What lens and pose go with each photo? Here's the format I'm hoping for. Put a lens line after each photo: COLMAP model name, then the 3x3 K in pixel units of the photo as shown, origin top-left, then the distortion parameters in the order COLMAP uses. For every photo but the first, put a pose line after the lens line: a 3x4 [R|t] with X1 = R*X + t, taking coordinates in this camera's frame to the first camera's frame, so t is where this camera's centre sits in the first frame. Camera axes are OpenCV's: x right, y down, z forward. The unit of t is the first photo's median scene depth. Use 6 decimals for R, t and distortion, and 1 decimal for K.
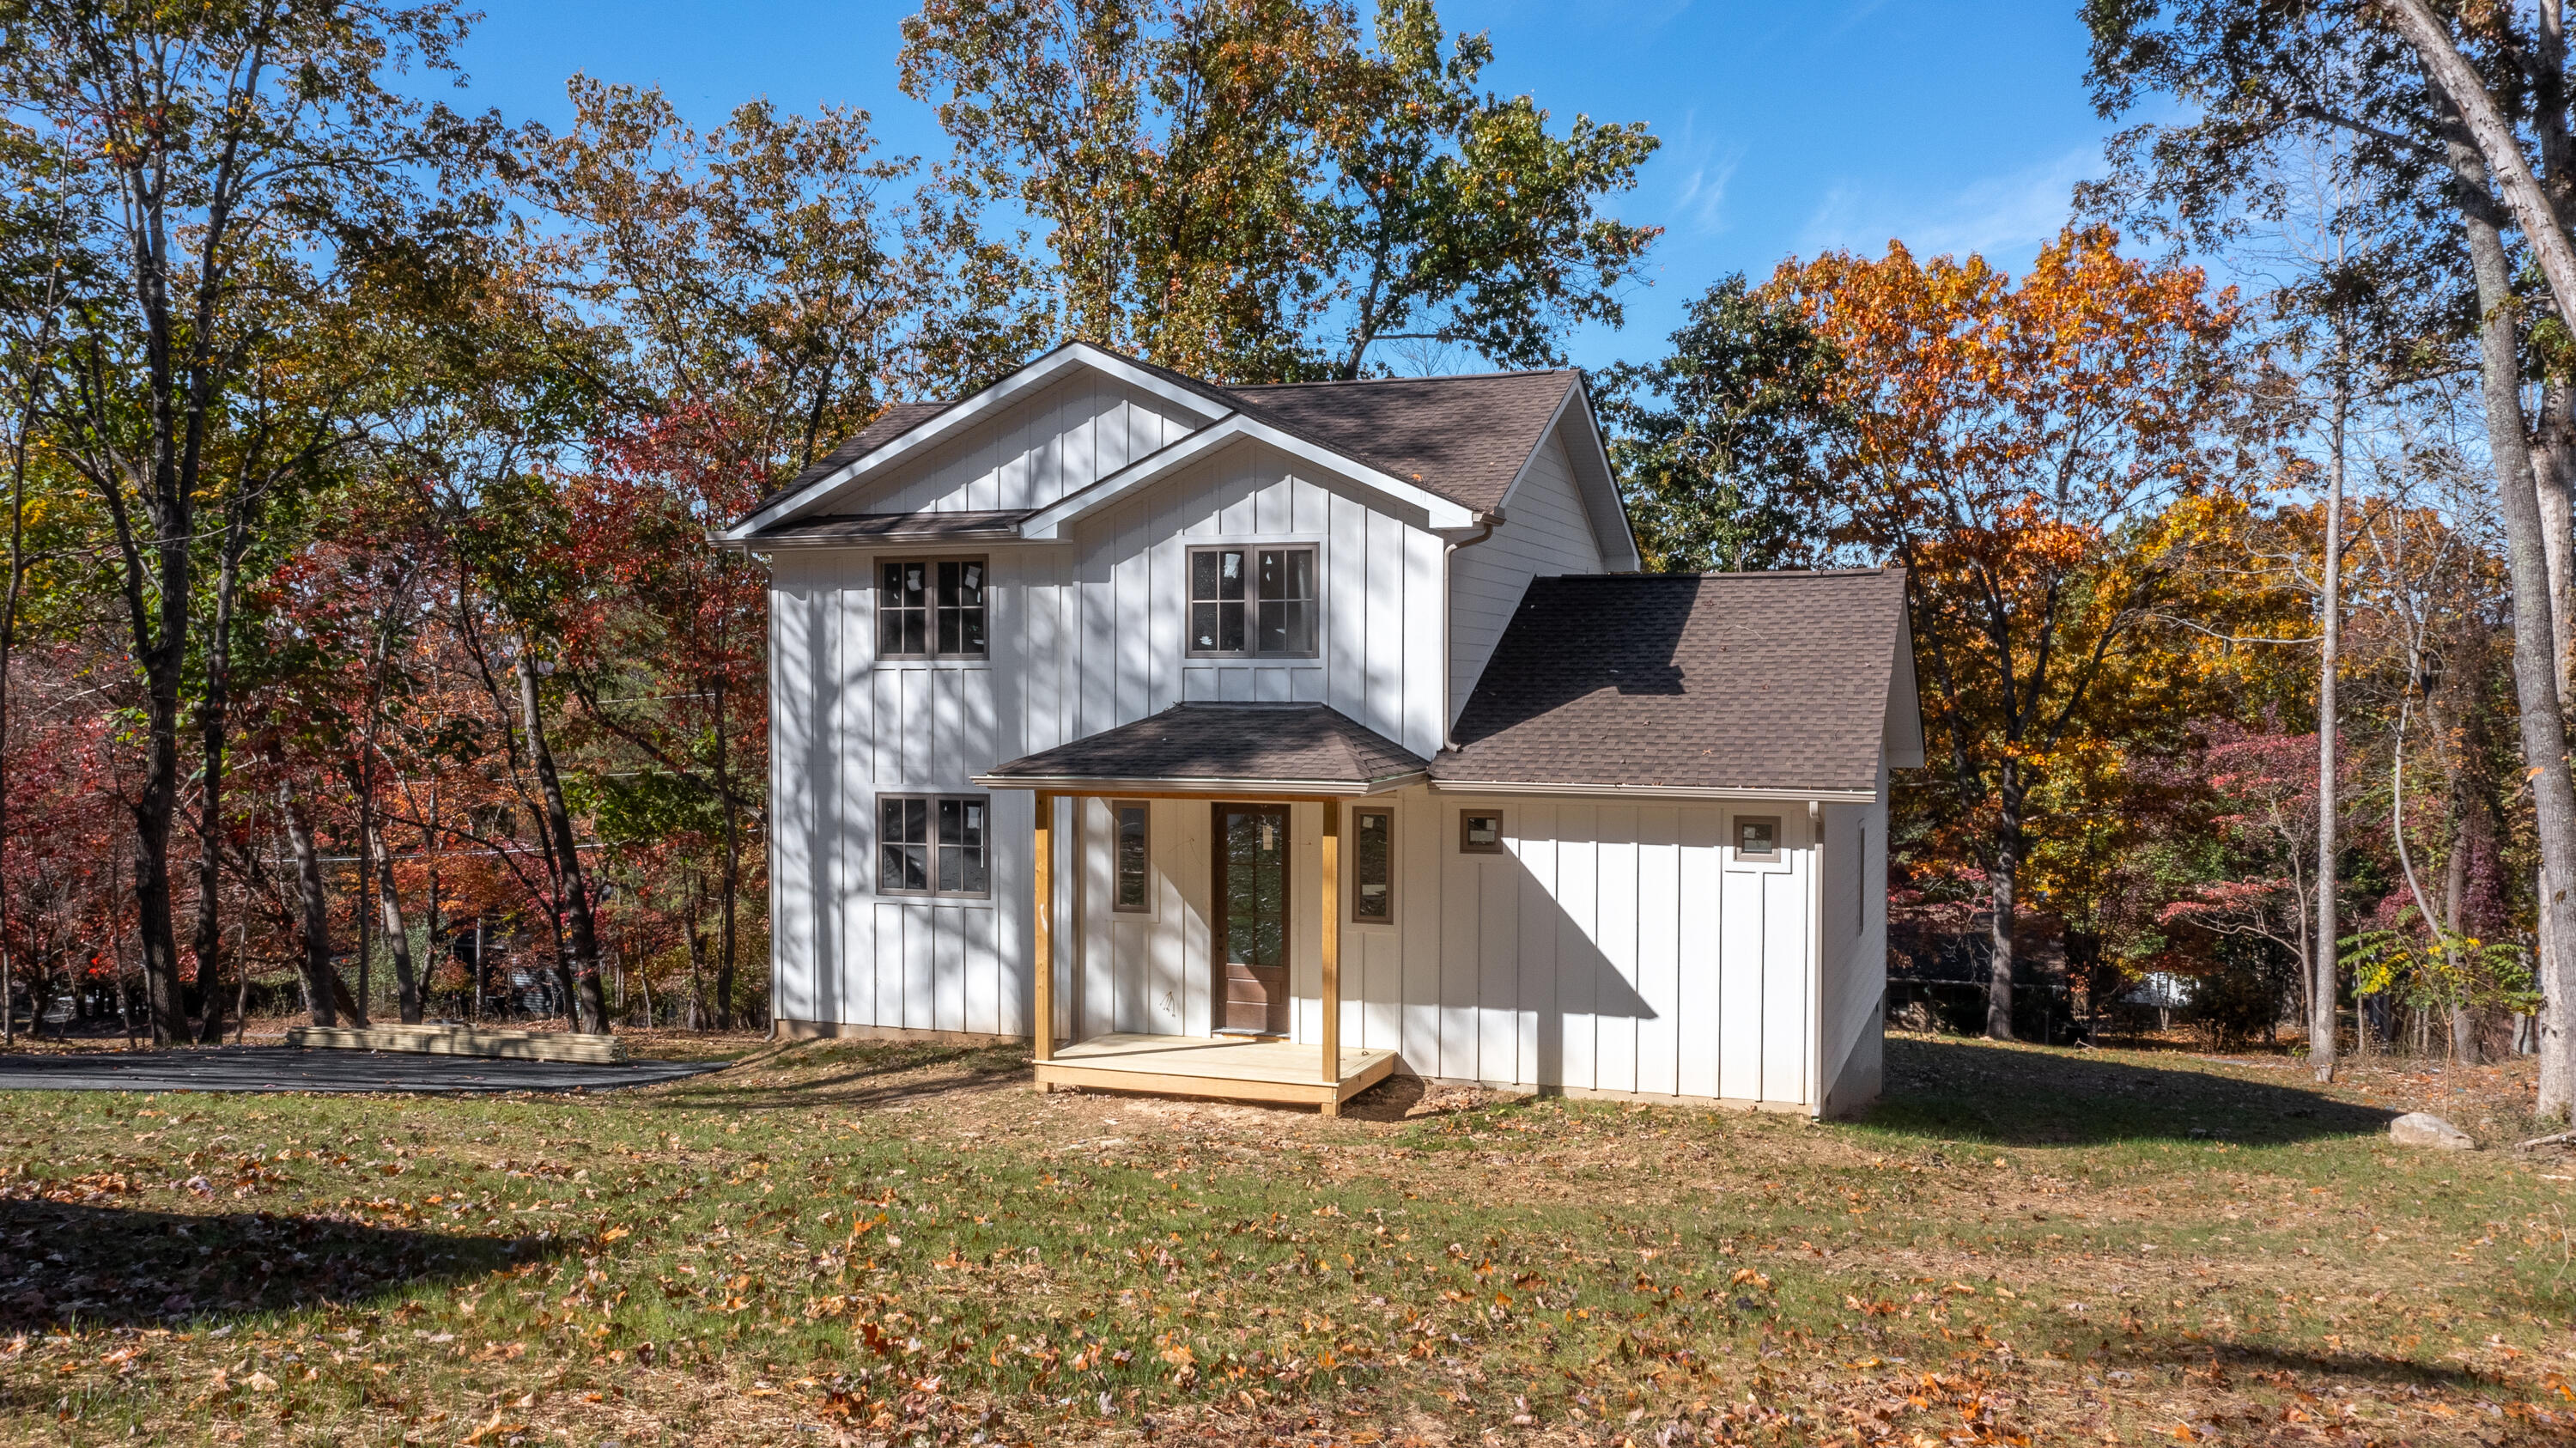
lens RADIAL K [[2070.9, 0, 1288.0], [0, 2070.9, 724.0], [0, 0, 1]] dist [-0.012255, 0.006976]
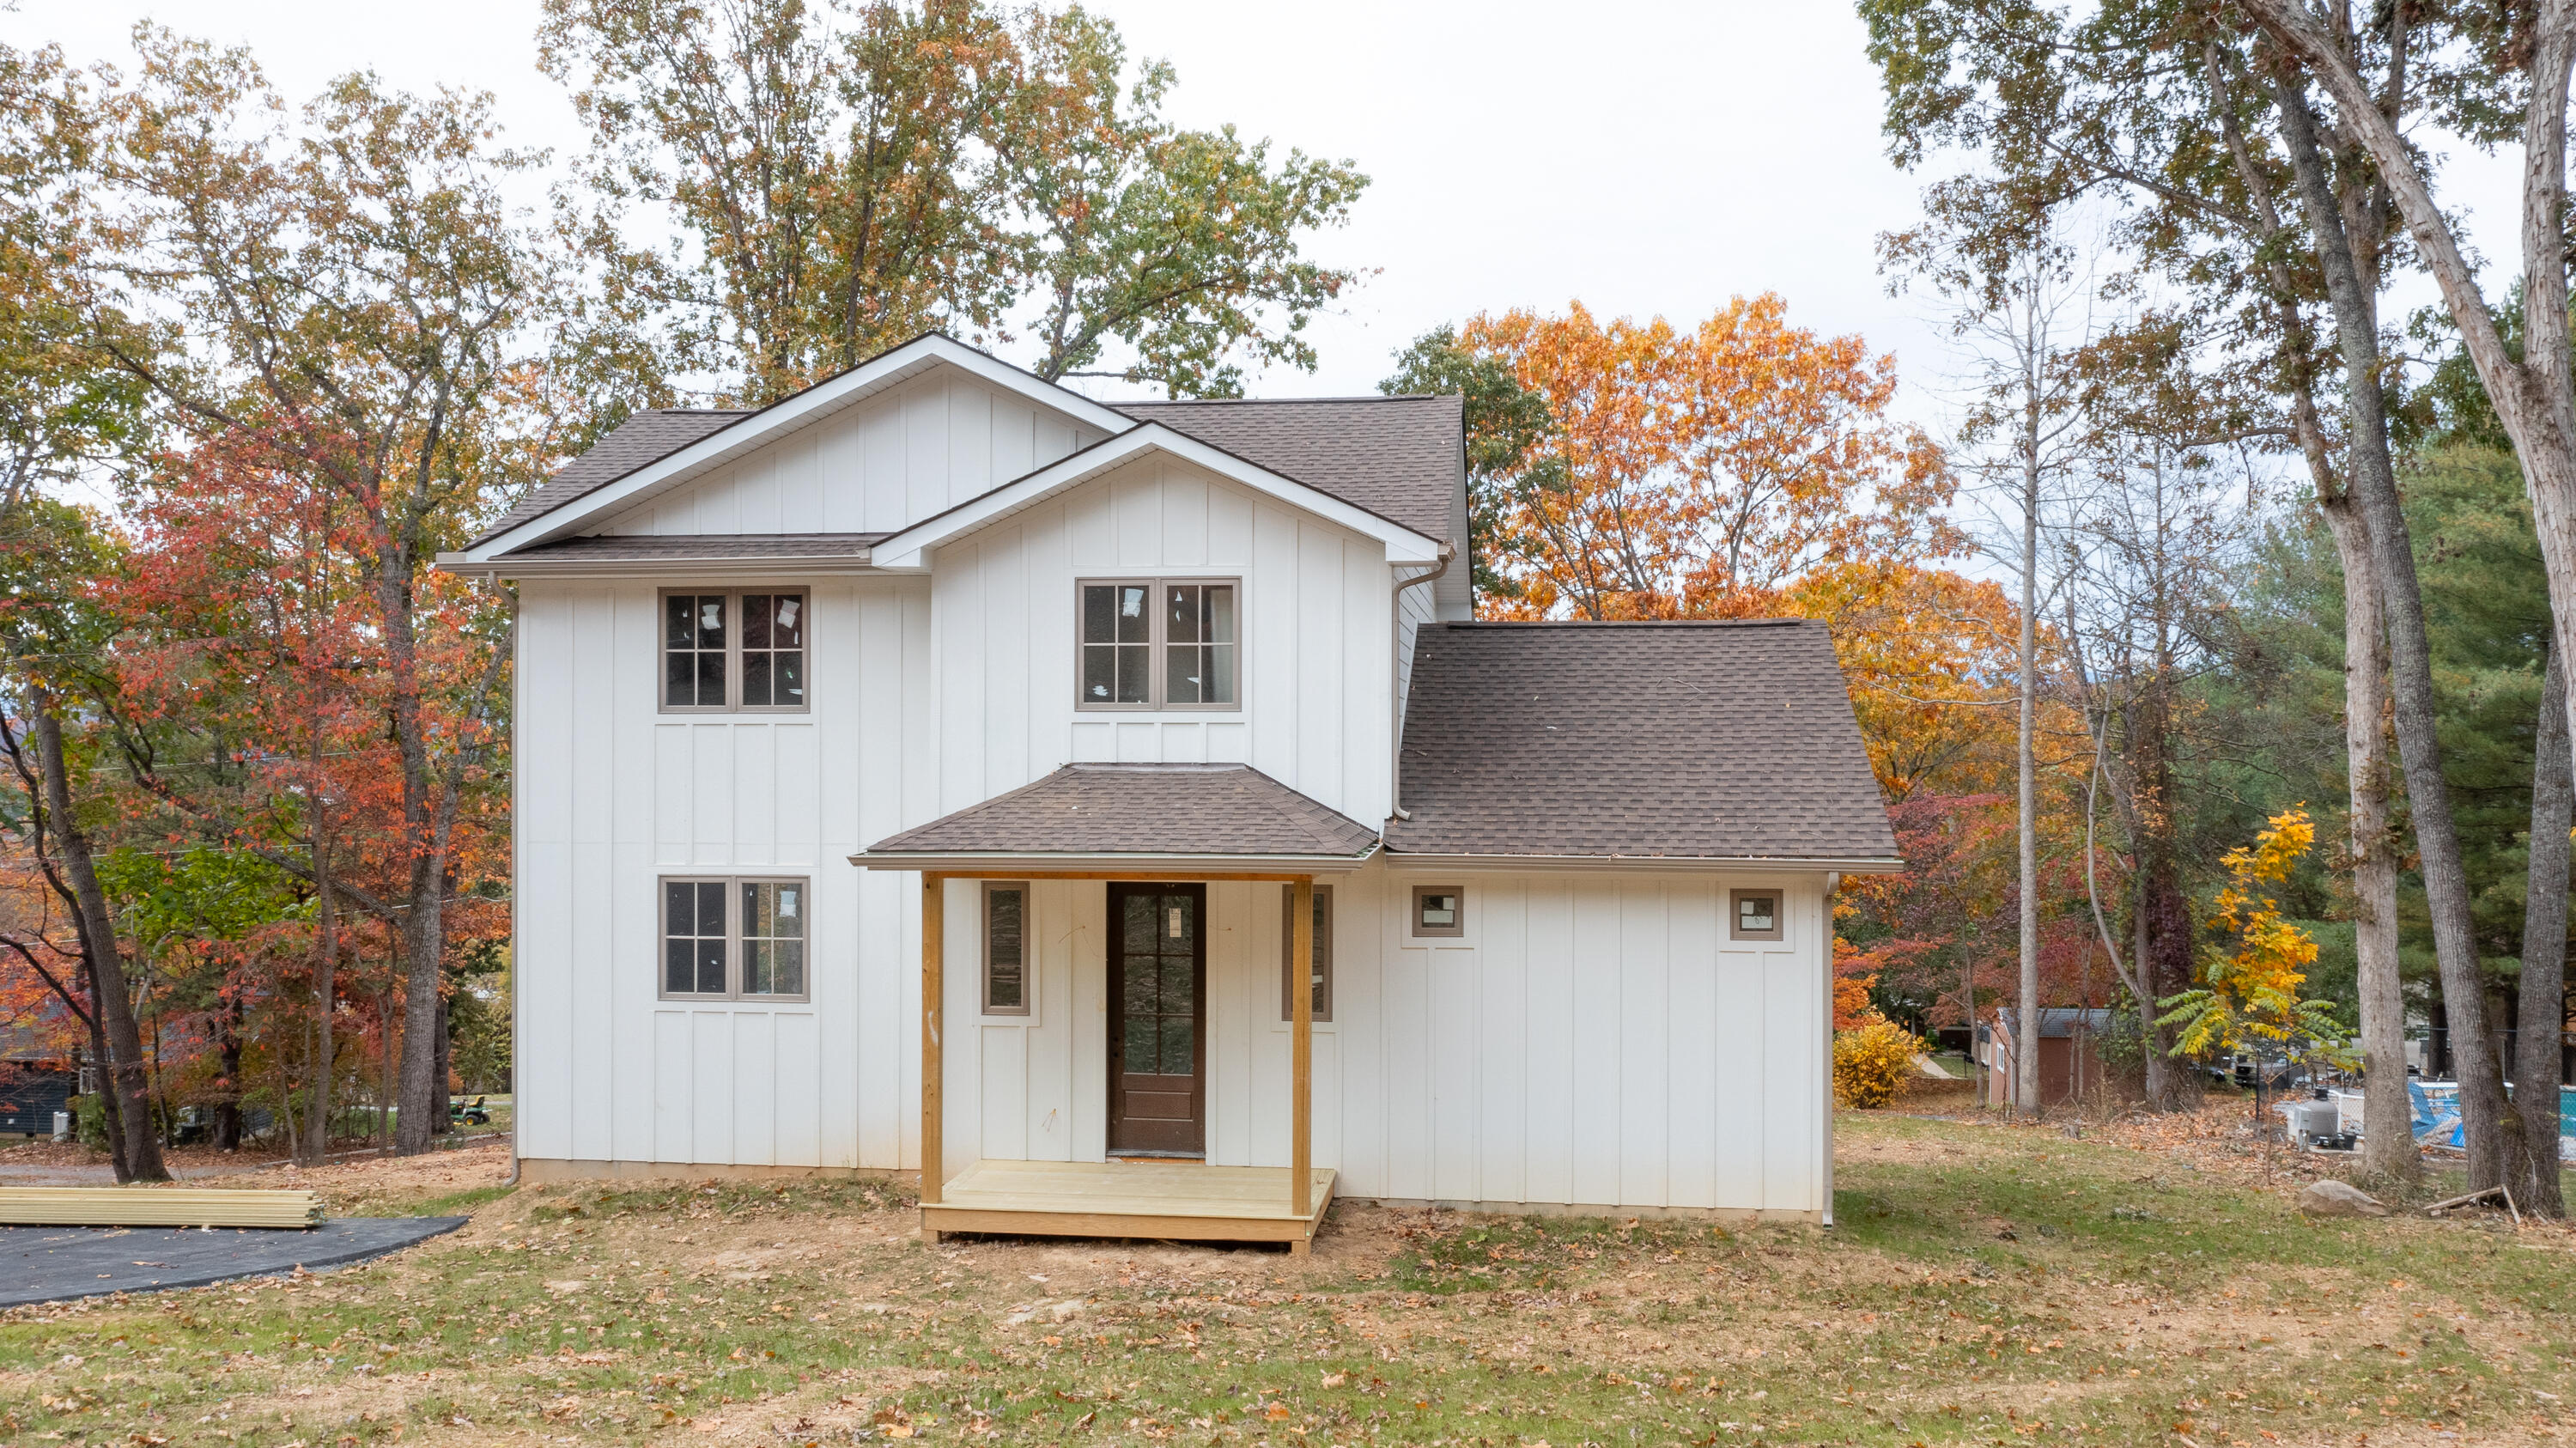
lens RADIAL K [[2070.9, 0, 1288.0], [0, 2070.9, 724.0], [0, 0, 1]] dist [-0.012255, 0.006976]
pose [[0.972393, 0.001953, 0.233342, -0.084059], [0.005152, 0.999542, -0.029836, -0.000517], [-0.233293, 0.030215, 0.971937, 0.082958]]
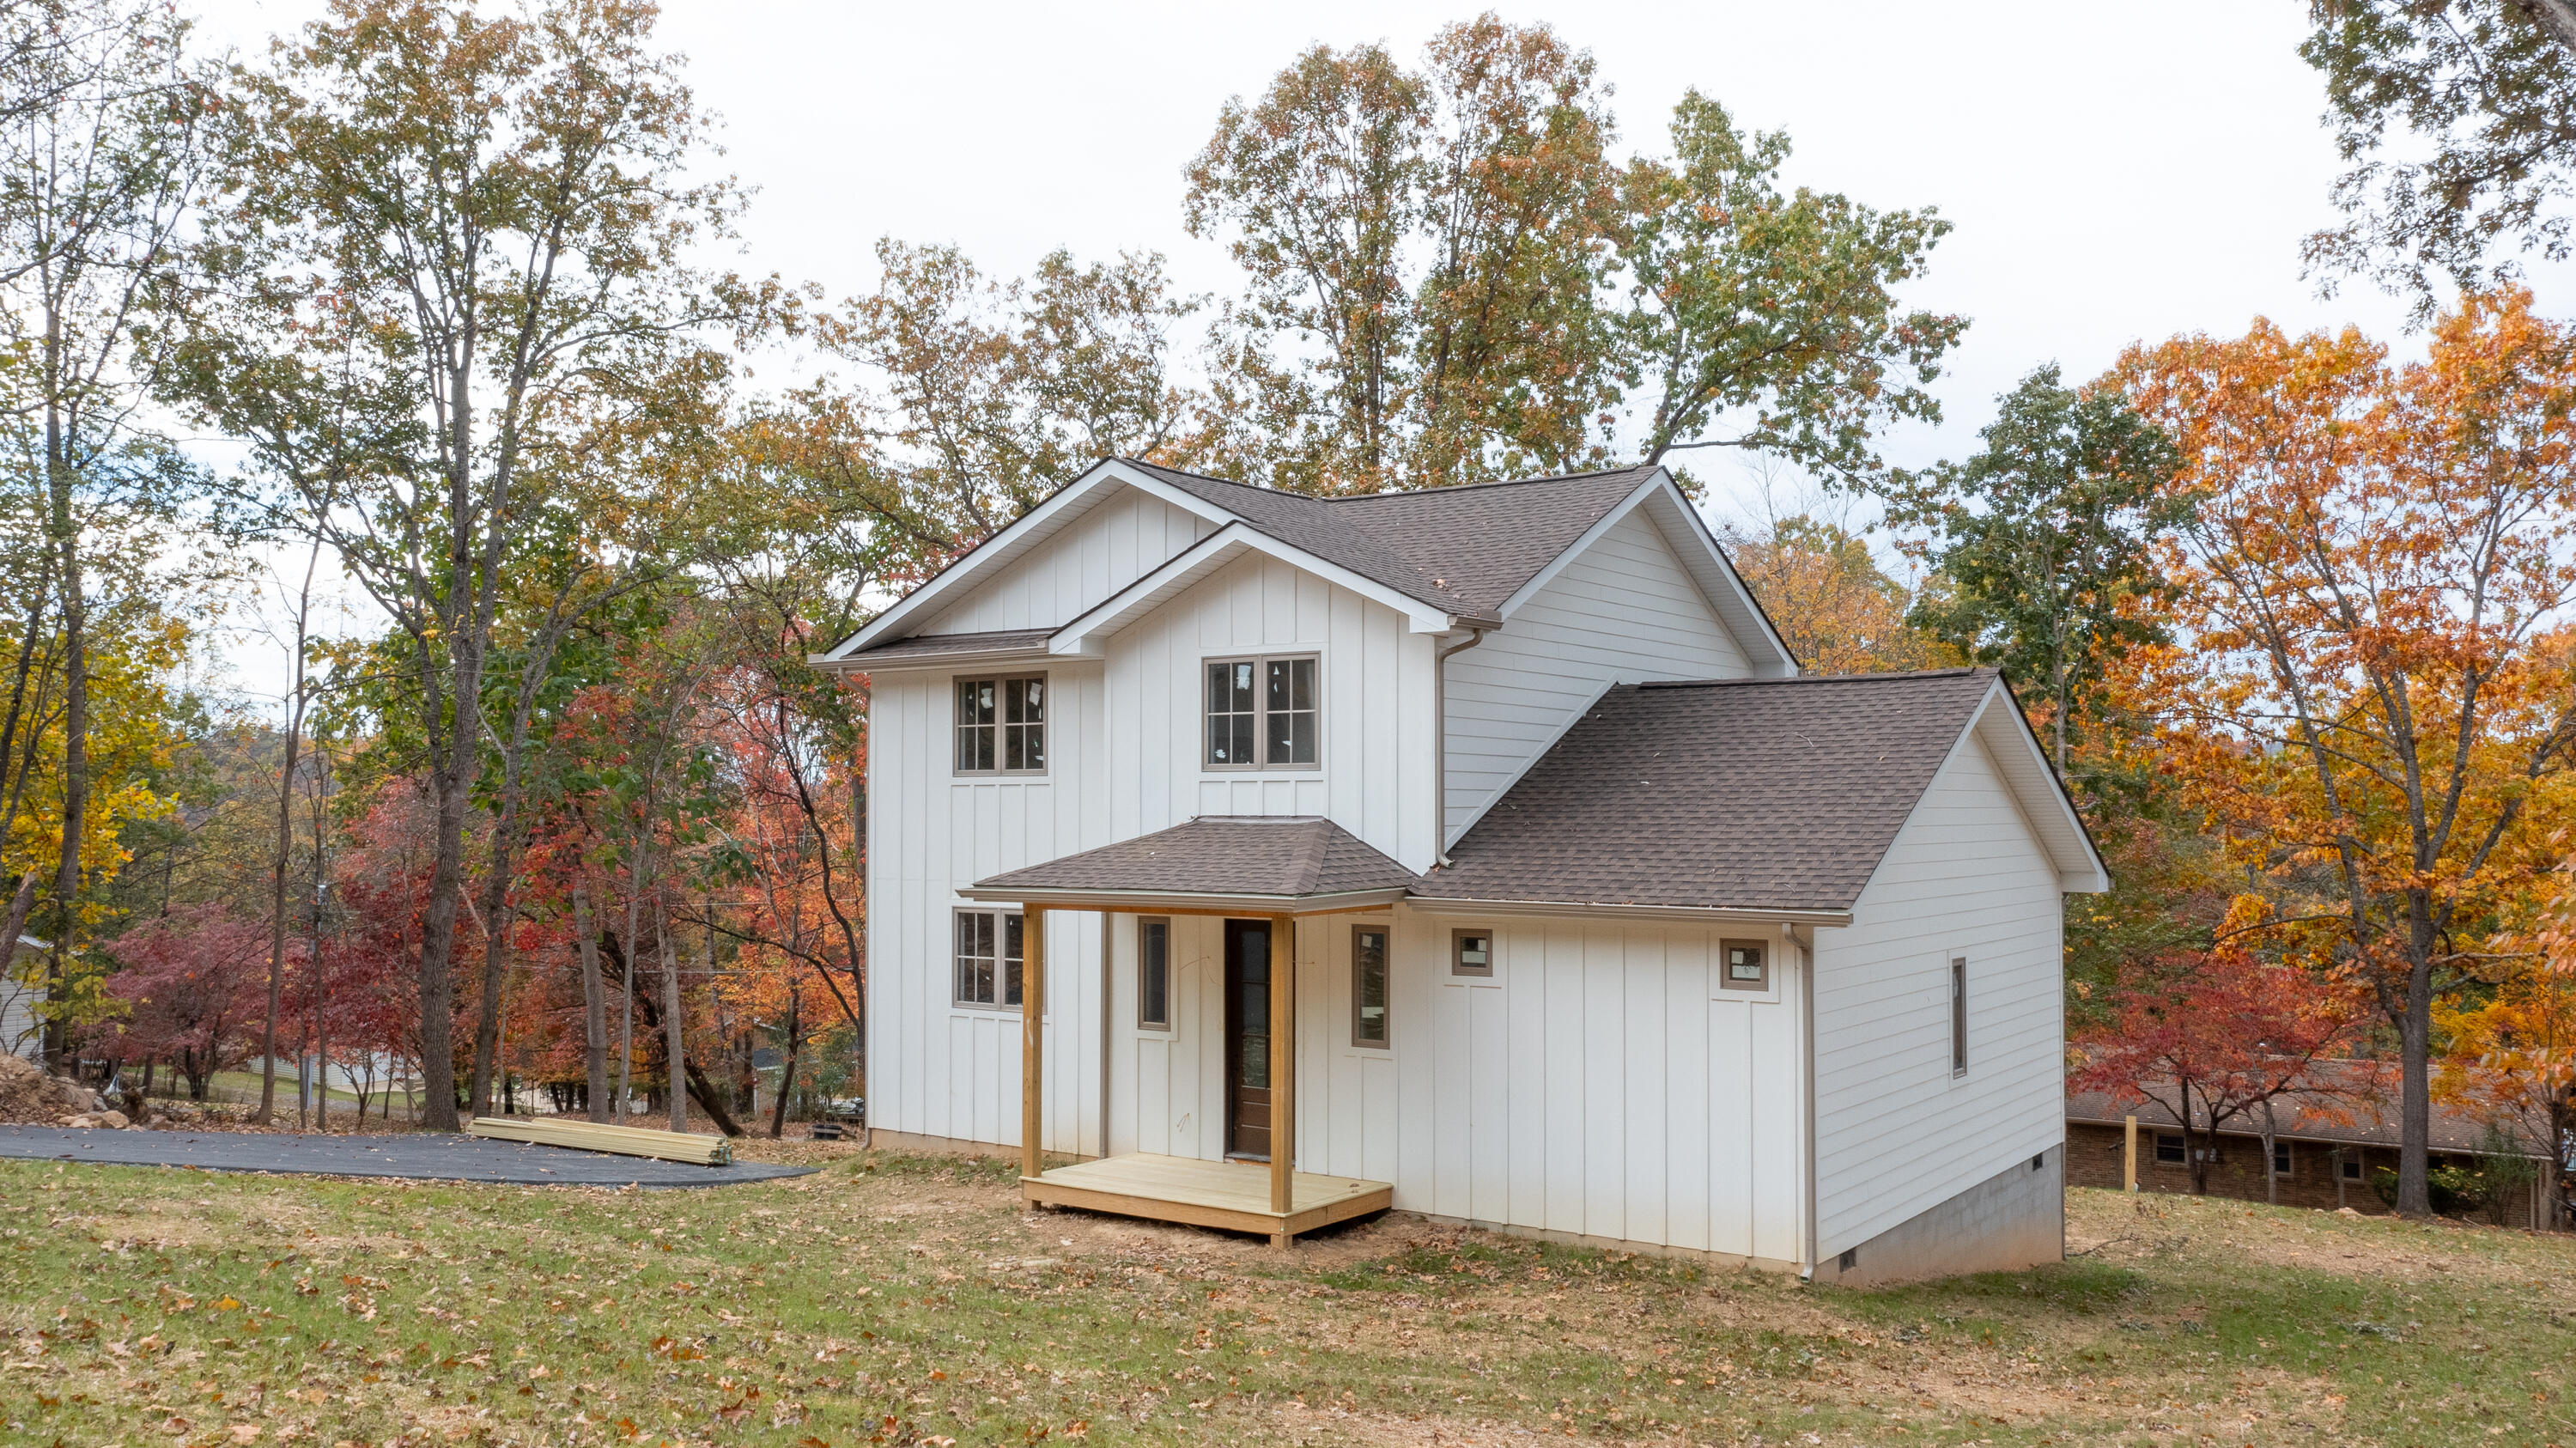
lens RADIAL K [[2070.9, 0, 1288.0], [0, 2070.9, 724.0], [0, 0, 1]] dist [-0.012255, 0.006976]
pose [[0.967335, -0.012054, -0.253213, 0.124287], [-0.003680, 0.998096, -0.061572, 0.003185], [0.253473, 0.060492, 0.965449, 0.030742]]
